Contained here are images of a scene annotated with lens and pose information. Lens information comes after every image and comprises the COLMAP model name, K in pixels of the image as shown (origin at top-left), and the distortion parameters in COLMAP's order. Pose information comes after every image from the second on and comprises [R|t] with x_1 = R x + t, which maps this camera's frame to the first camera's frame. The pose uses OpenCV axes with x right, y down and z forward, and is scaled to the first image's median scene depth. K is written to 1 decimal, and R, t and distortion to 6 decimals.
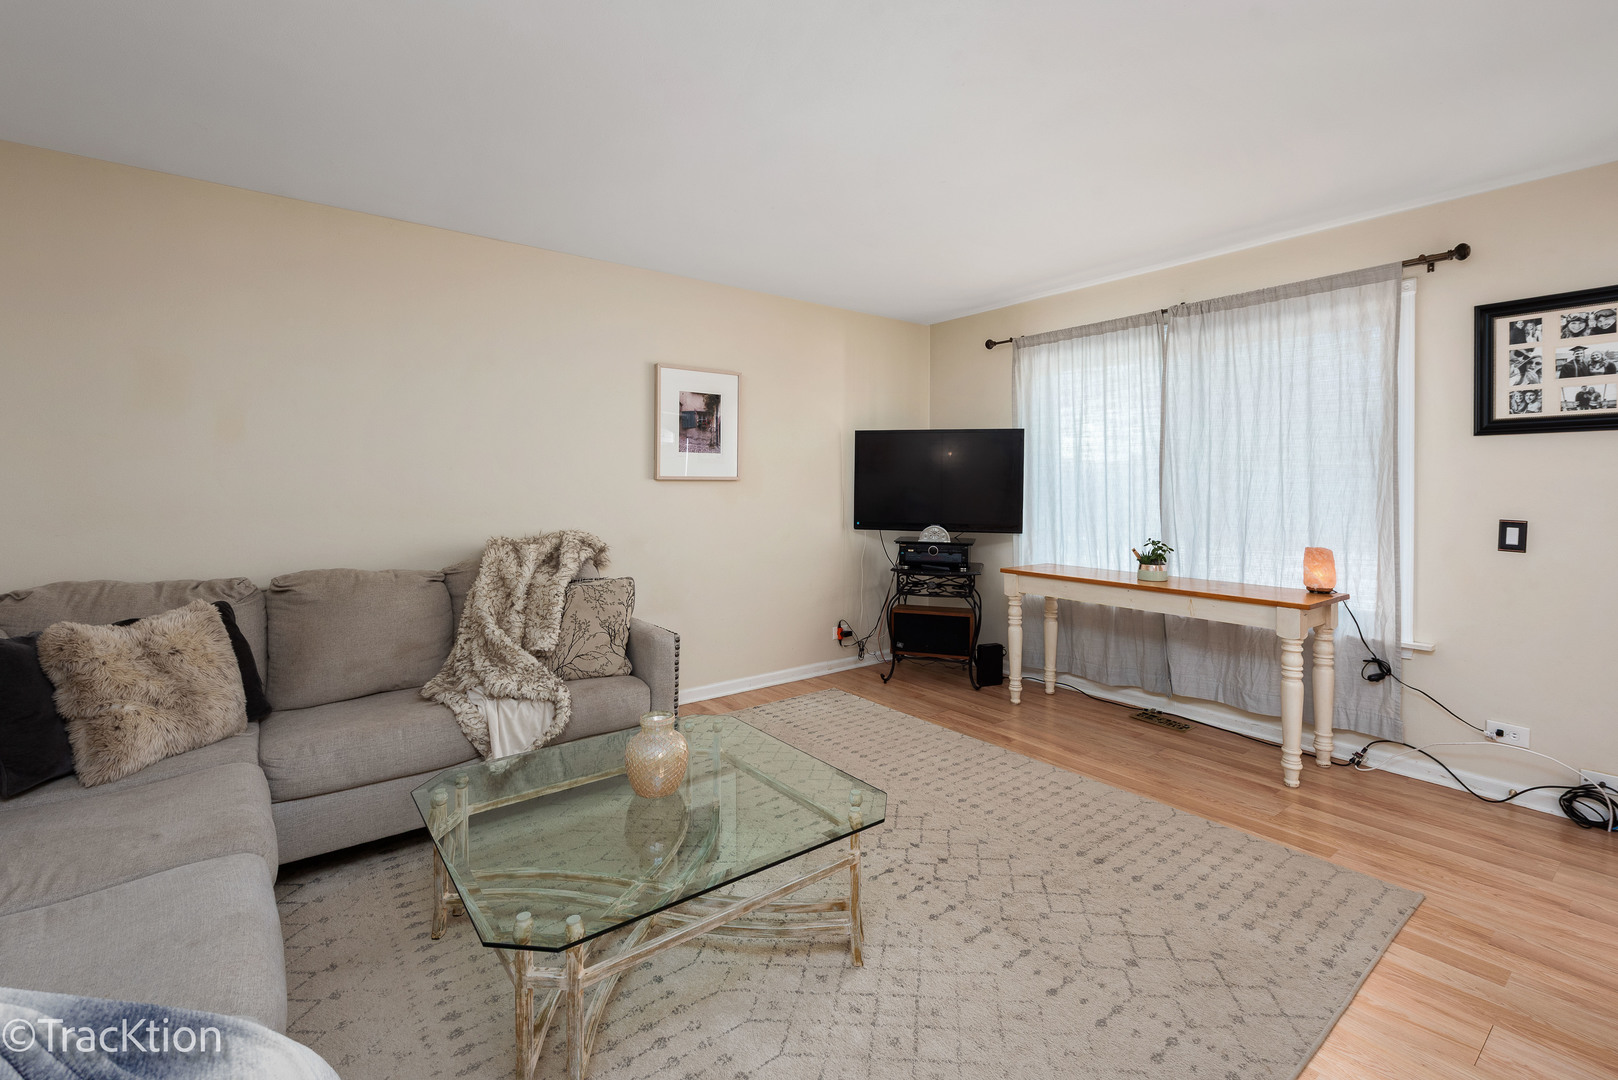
lens RADIAL K [[712.5, 0, 814.7], [0, 712.5, 503.0], [0, 0, 1]] dist [0.011044, -0.000406]
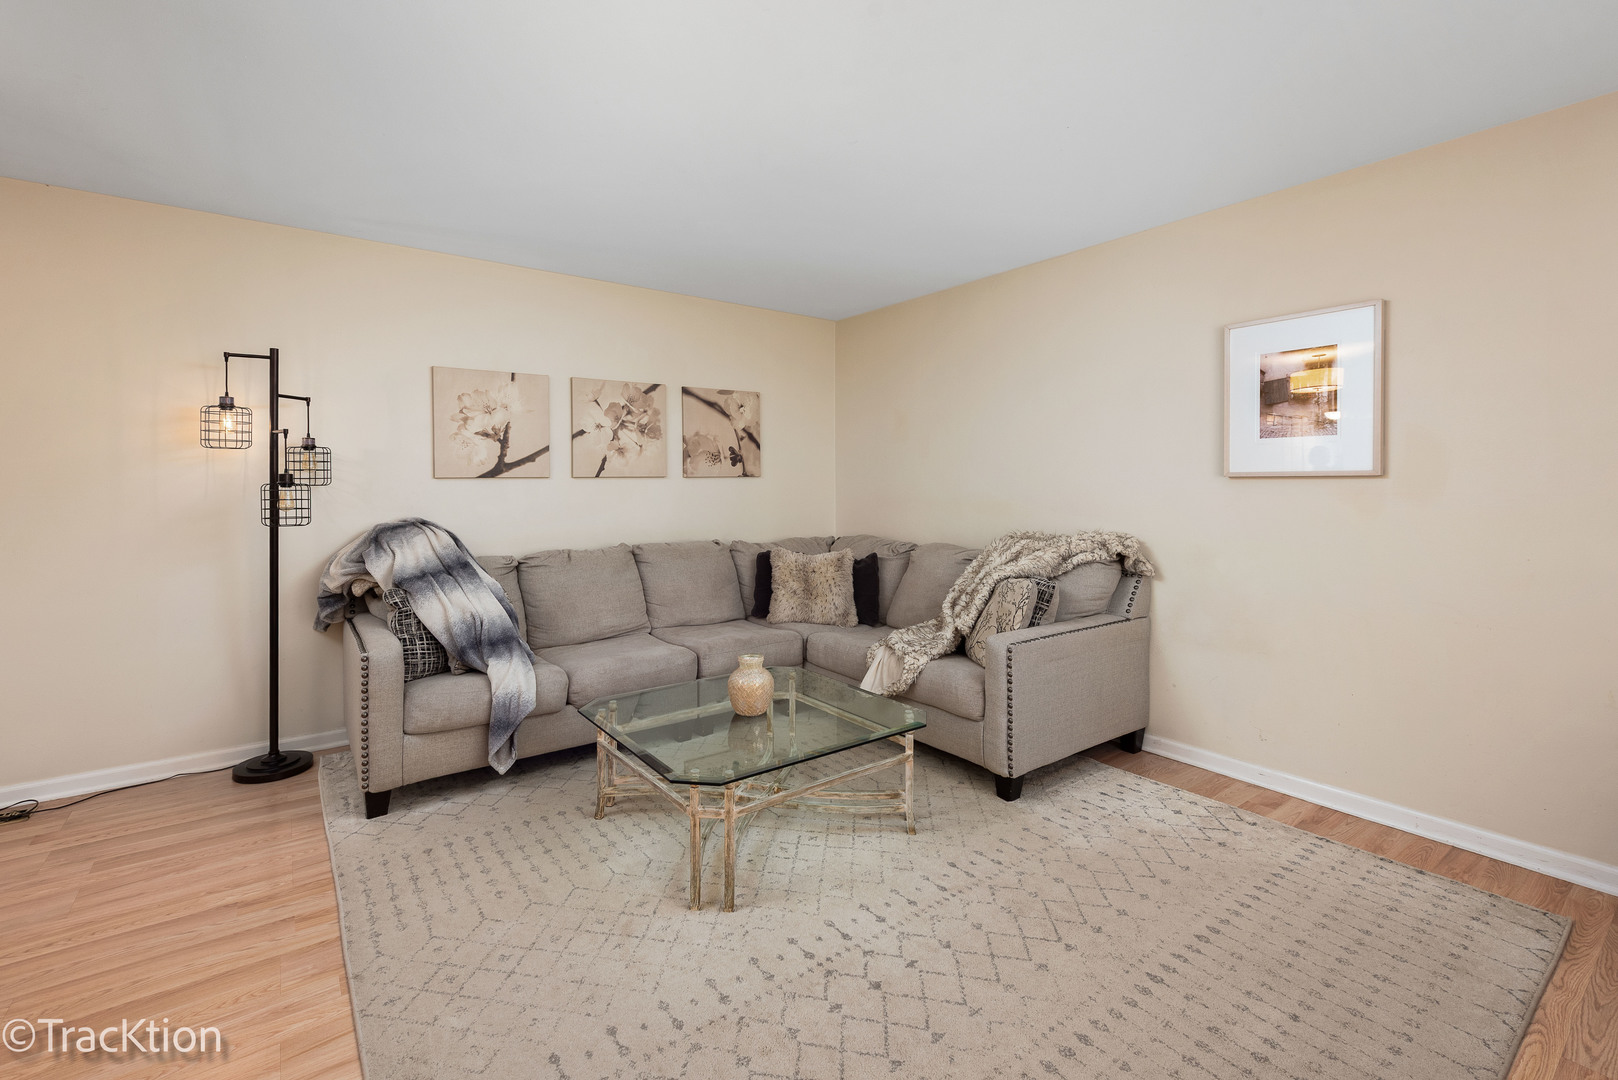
lens RADIAL K [[712.5, 0, 814.7], [0, 712.5, 503.0], [0, 0, 1]] dist [0.011044, -0.000406]
pose [[-0.019899, 0.021660, -0.999567, 0.714358], [-0.021978, 0.999514, 0.022097, -0.015689], [0.999560, 0.022408, -0.019413, 0.729687]]
